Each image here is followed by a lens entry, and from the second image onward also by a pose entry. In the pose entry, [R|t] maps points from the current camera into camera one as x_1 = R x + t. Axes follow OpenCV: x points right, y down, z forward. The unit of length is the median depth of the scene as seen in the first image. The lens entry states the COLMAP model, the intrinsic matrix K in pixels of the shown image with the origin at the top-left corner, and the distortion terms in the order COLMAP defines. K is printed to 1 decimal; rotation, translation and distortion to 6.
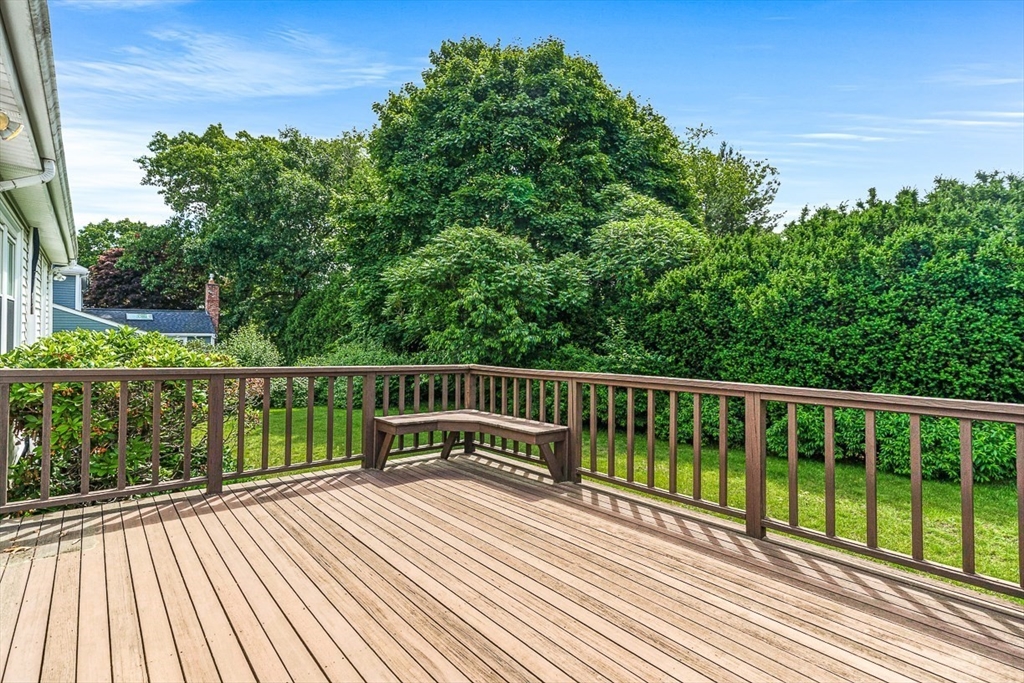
lens RADIAL K [[467.9, 0, 513.3], [0, 467.9, 334.0], [0, 0, 1]] dist [0.010035, 0.000762]
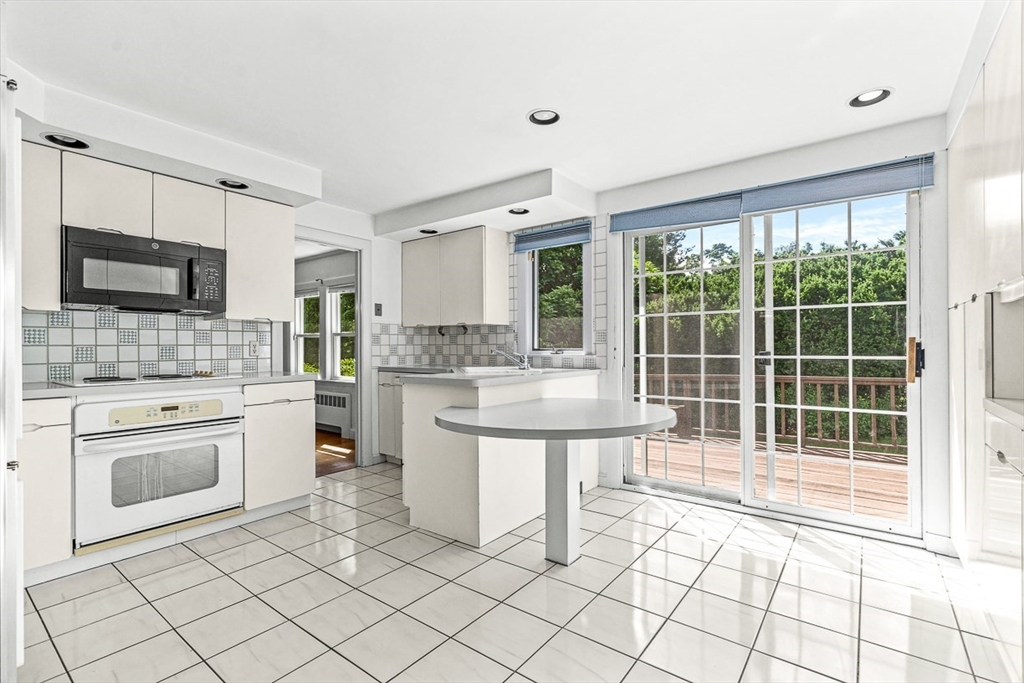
lens RADIAL K [[467.9, 0, 508.4], [0, 467.9, 347.3], [0, 0, 1]] dist [0.010035, 0.000762]
pose [[0.980668, -0.014180, 0.195166, -0.427775], [0.015194, 0.999878, -0.003696, -0.008770], [-0.195089, 0.006590, 0.980763, -0.303399]]
